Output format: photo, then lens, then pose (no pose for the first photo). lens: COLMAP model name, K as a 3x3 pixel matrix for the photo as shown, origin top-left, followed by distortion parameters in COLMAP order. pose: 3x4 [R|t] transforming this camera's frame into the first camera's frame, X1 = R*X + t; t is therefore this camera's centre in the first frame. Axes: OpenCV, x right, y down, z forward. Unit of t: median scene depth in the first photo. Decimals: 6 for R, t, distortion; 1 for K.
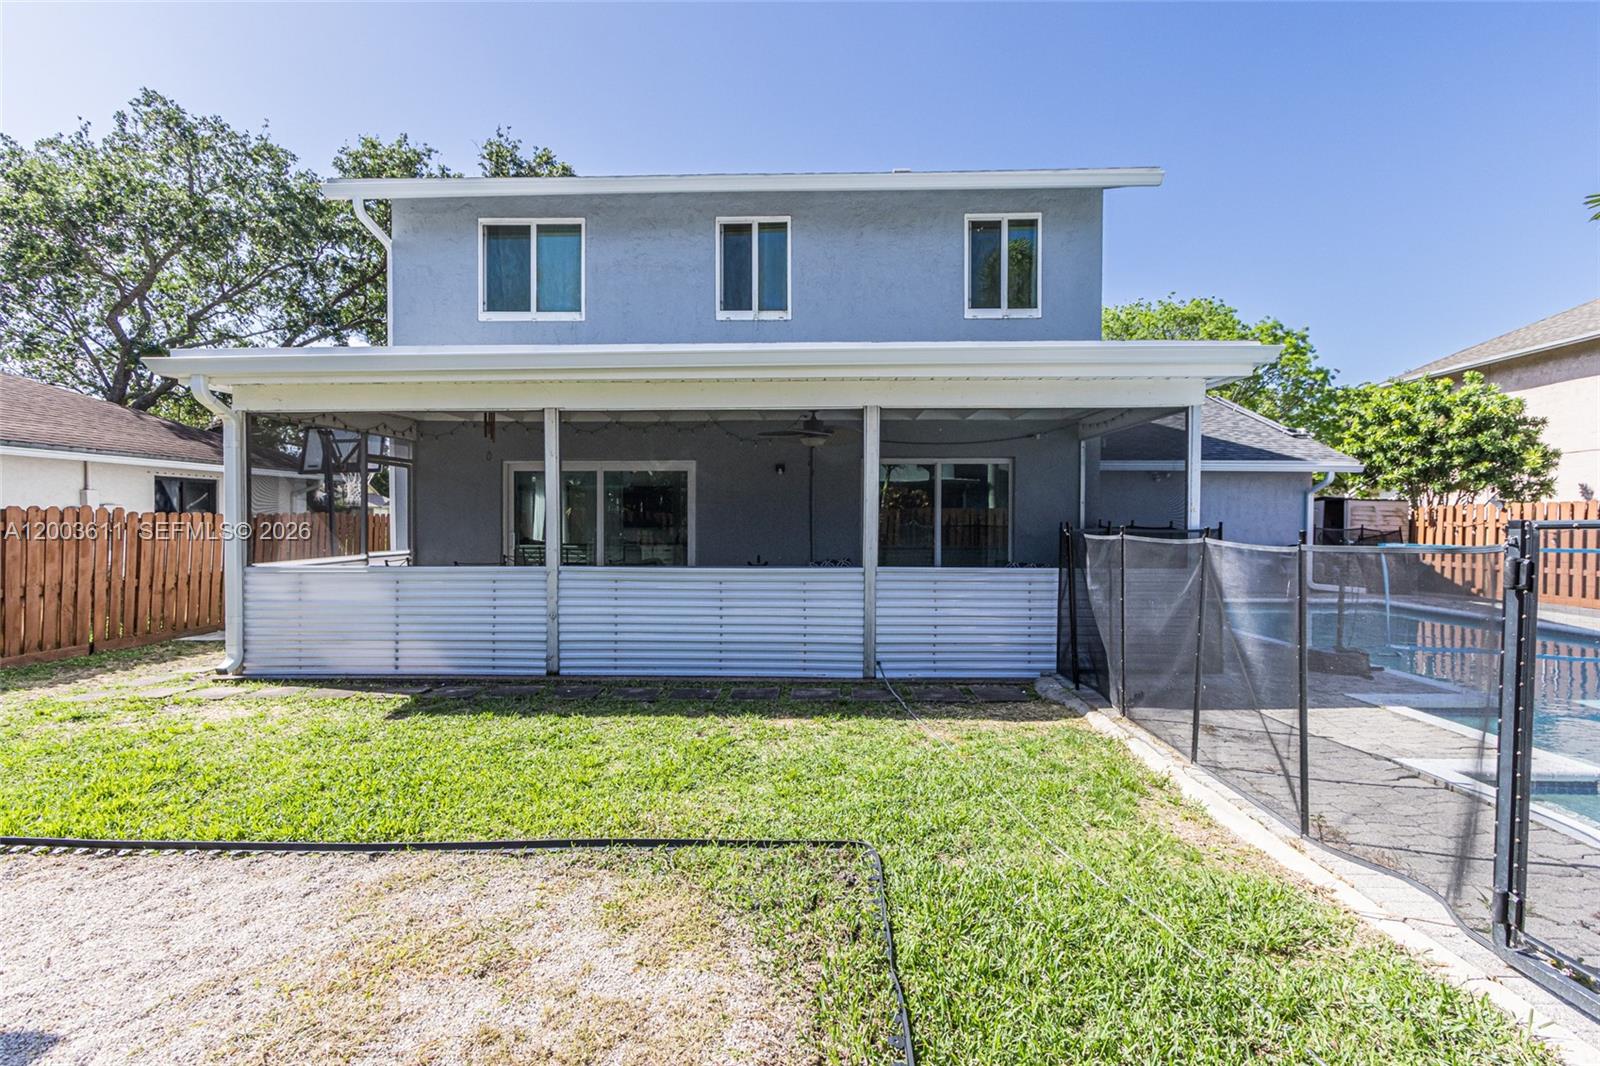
lens RADIAL K [[732.3, 0, 807.5], [0, 732.3, 532.2], [0, 0, 1]] dist [0.005596, -0.001444]
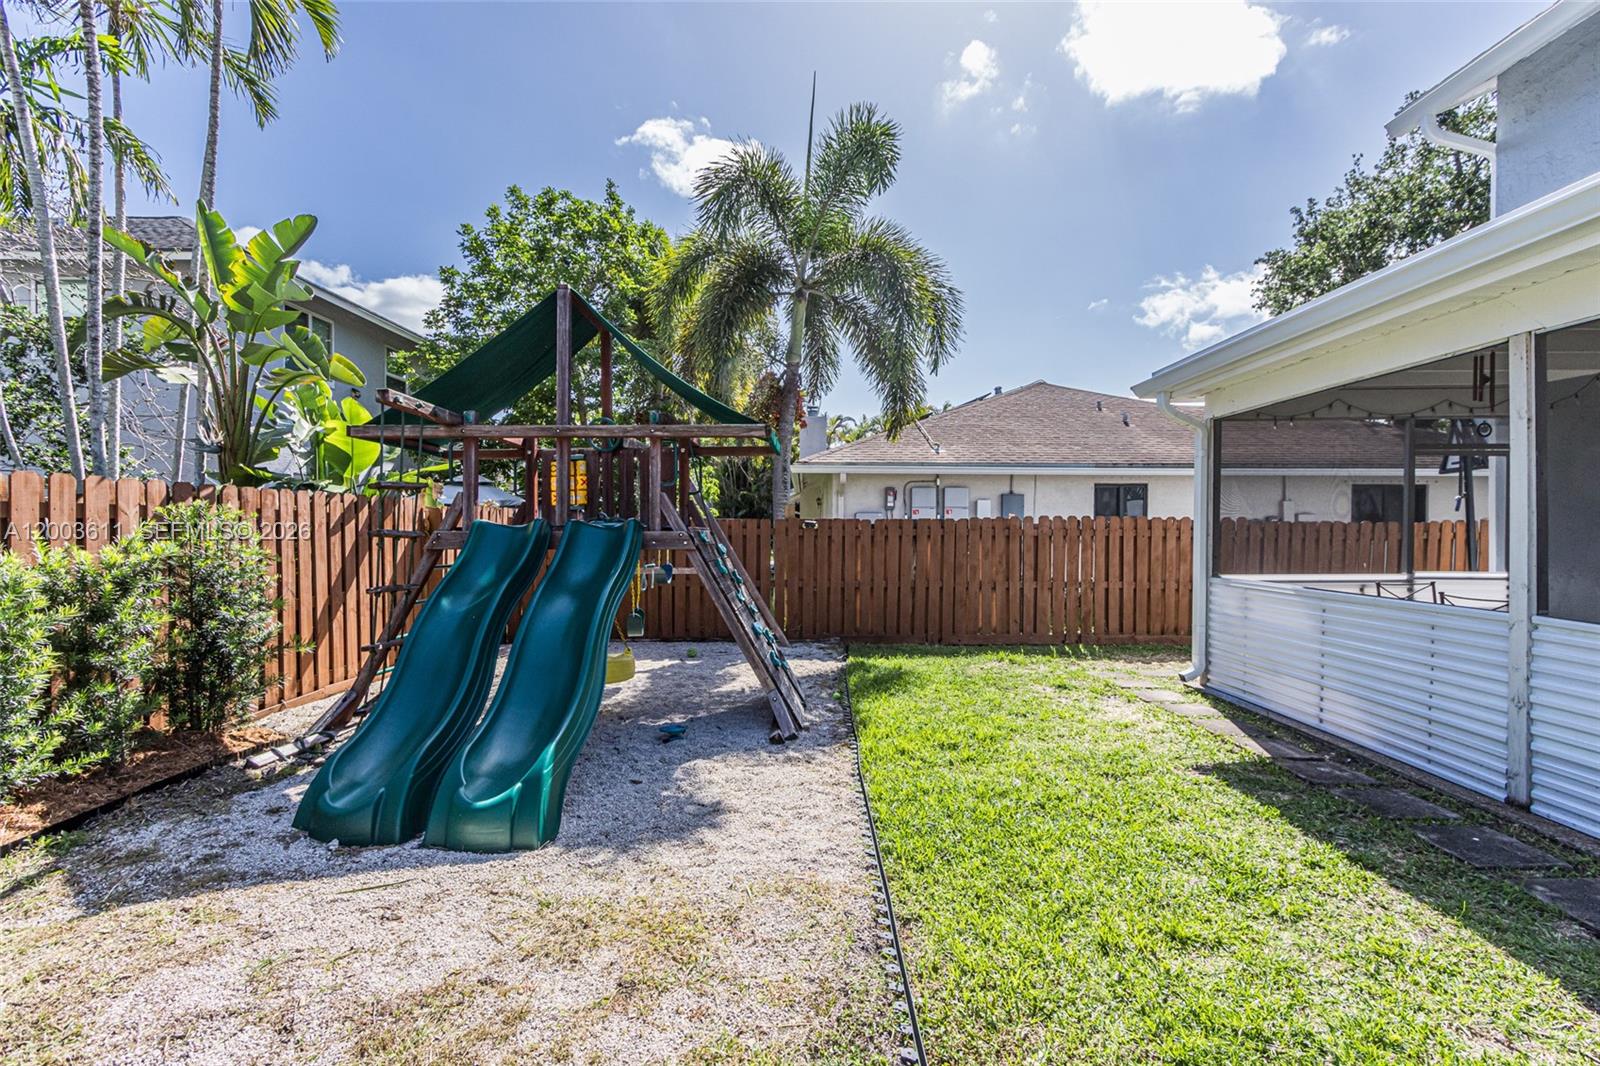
lens RADIAL K [[732.3, 0, 803.1], [0, 732.3, 531.3], [0, 0, 1]] dist [0.005596, -0.001444]
pose [[0.026884, 0.007048, -0.999614, 0.198645], [-0.018177, 0.999813, 0.006561, -0.010456], [0.999473, 0.017994, 0.027007, 0.429255]]
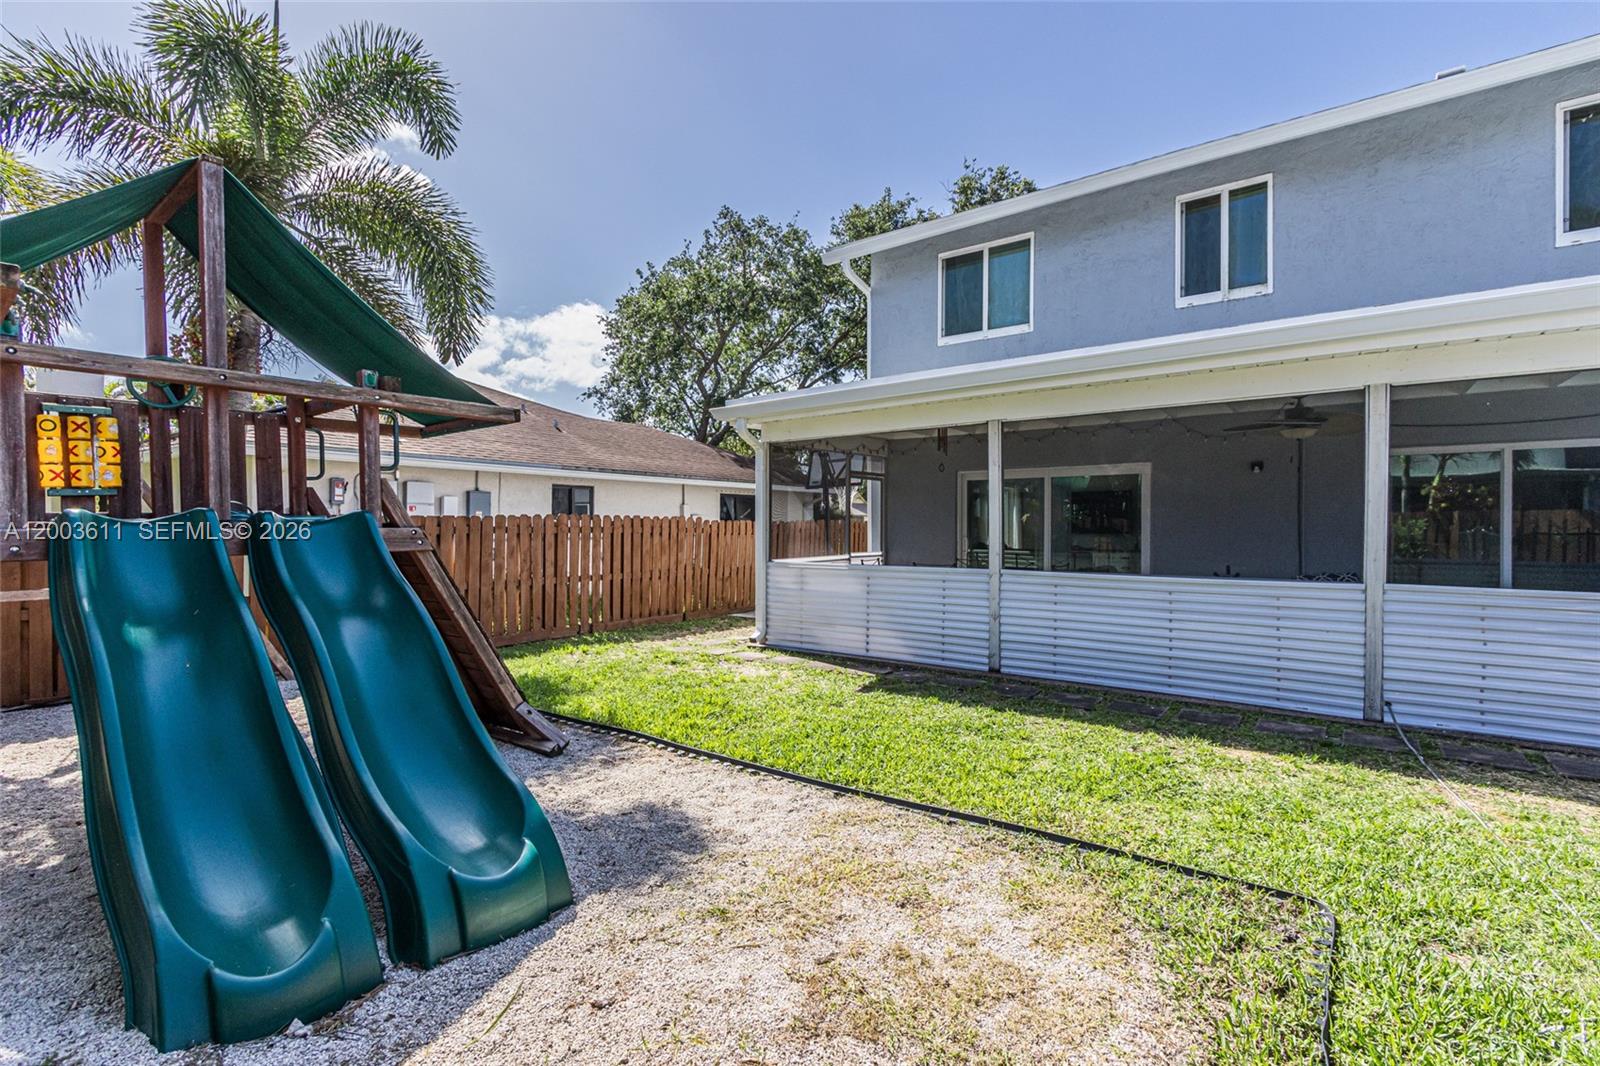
lens RADIAL K [[732.3, 0, 804.2], [0, 732.3, 530.9], [0, 0, 1]] dist [0.005596, -0.001444]
pose [[0.815709, 0.003473, -0.578452, 0.039842], [-0.009708, 0.999923, -0.007686, 0.001876], [0.578381, 0.011885, 0.815680, -0.024735]]
